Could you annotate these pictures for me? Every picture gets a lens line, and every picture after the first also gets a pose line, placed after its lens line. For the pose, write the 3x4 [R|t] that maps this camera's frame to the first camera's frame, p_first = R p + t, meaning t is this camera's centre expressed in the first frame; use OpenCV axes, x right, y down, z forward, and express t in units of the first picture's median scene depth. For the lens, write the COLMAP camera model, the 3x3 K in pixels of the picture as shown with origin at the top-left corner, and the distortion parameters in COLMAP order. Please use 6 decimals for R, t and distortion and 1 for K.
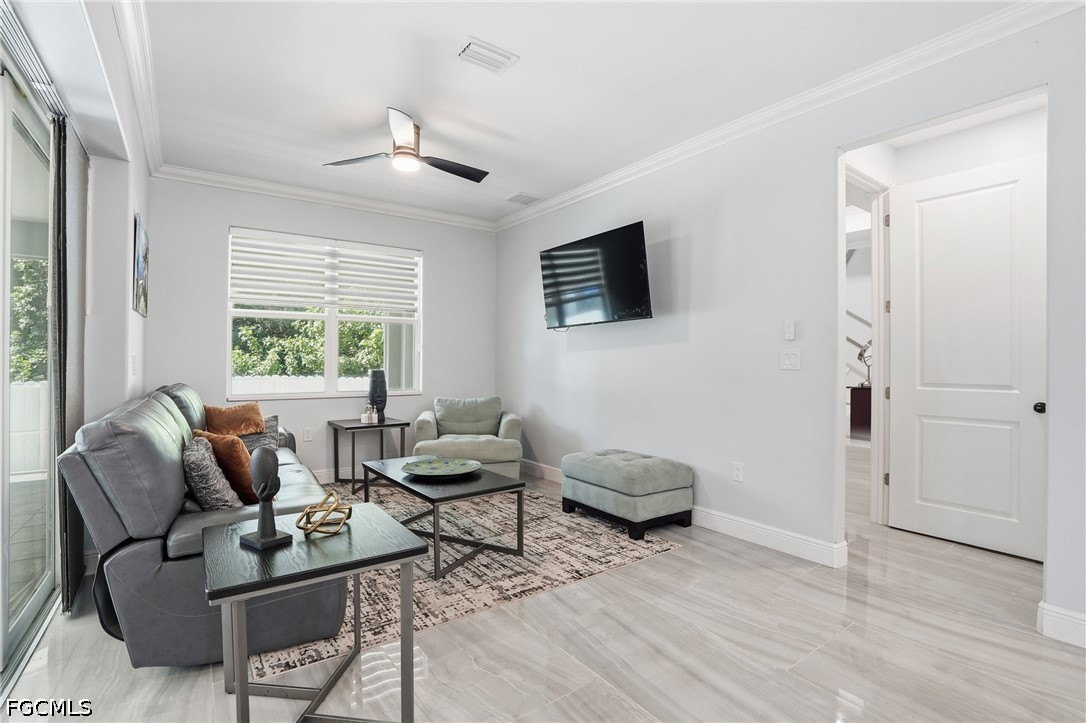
lens RADIAL K [[508.1, 0, 539.2], [0, 508.1, 358.3], [0, 0, 1]] dist [-0.018510, 0.003074]
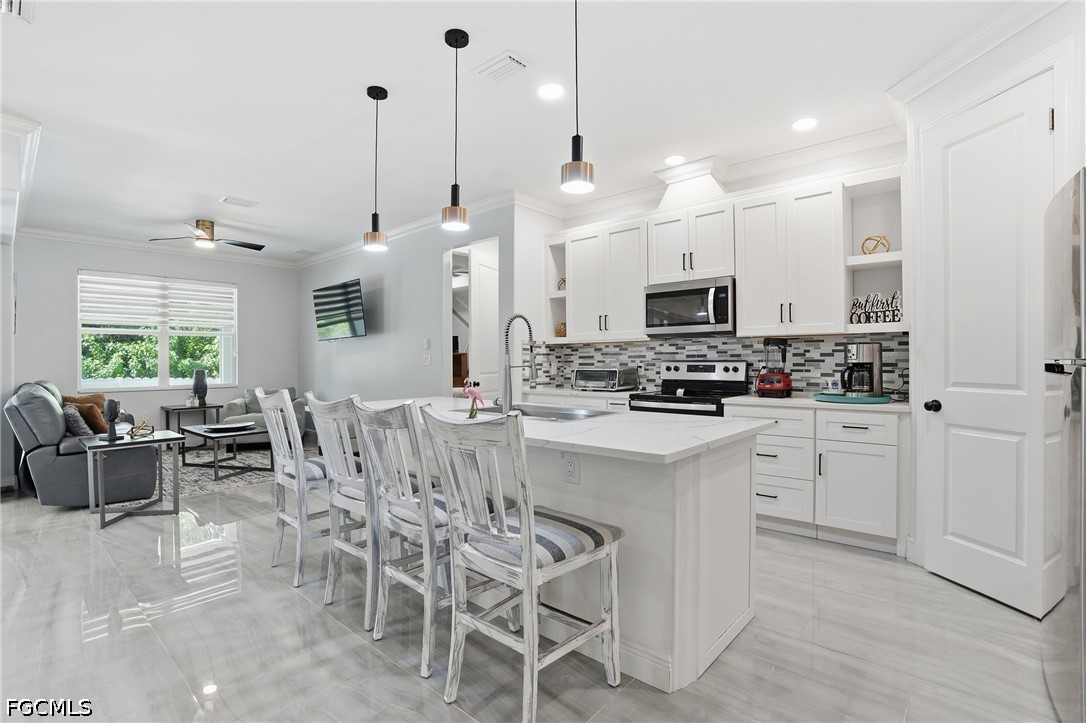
lens RADIAL K [[508.1, 0, 543.2], [0, 508.1, 361.0], [0, 0, 1]] dist [-0.018510, 0.003074]
pose [[0.976307, -0.012267, 0.216041, 0.318219], [0.010930, 0.999913, 0.007380, -0.001052], [-0.216113, -0.004844, 0.976356, -0.590969]]
